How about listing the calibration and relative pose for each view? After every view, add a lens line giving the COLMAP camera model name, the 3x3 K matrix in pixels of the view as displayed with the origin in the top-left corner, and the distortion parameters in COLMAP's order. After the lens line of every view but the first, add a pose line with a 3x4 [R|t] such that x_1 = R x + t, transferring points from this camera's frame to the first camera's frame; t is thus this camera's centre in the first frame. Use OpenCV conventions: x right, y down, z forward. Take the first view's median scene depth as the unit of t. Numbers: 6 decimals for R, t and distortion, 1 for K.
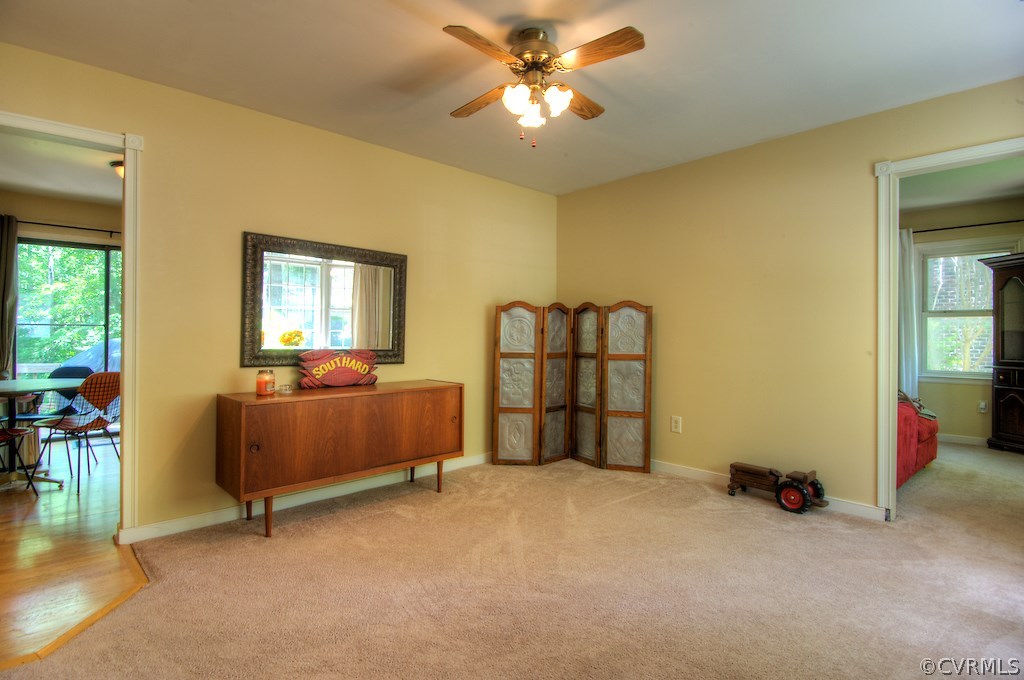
lens RADIAL K [[524.7, 0, 507.4], [0, 524.7, 335.8], [0, 0, 1]] dist [0.046167, 0.000156]
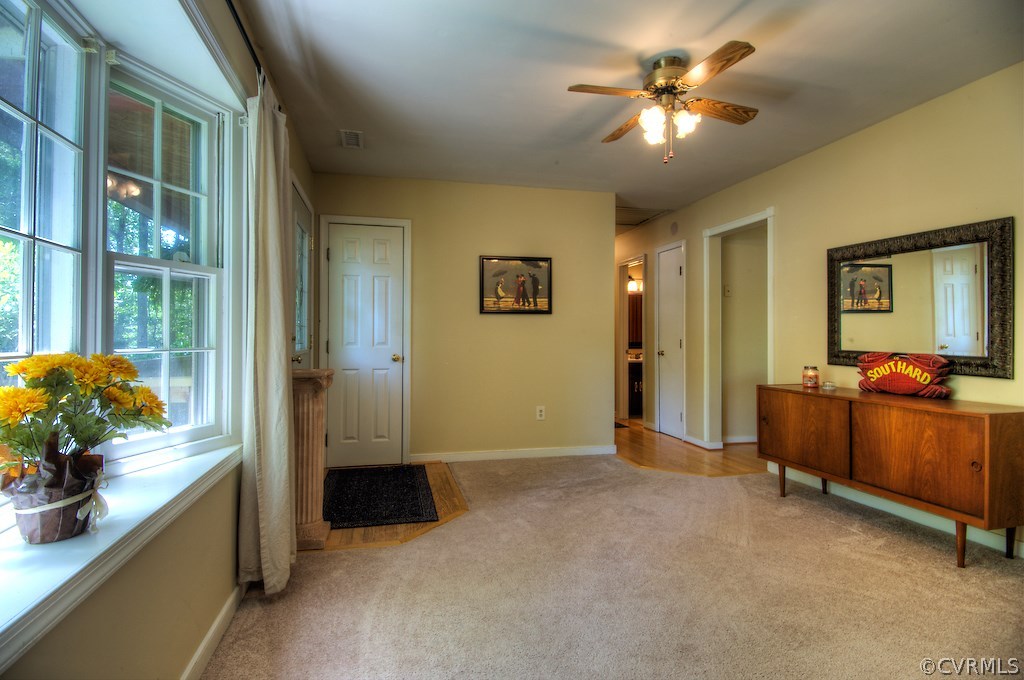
lens RADIAL K [[526.2, 0, 496.6], [0, 526.2, 333.1], [0, 0, 1]] dist [0.000301, 0.000033]
pose [[-0.504949, -0.011562, -0.863072, 0.808059], [-0.003731, 0.999930, -0.011213, 0.004581], [0.863141, -0.002442, -0.504957, 0.870251]]
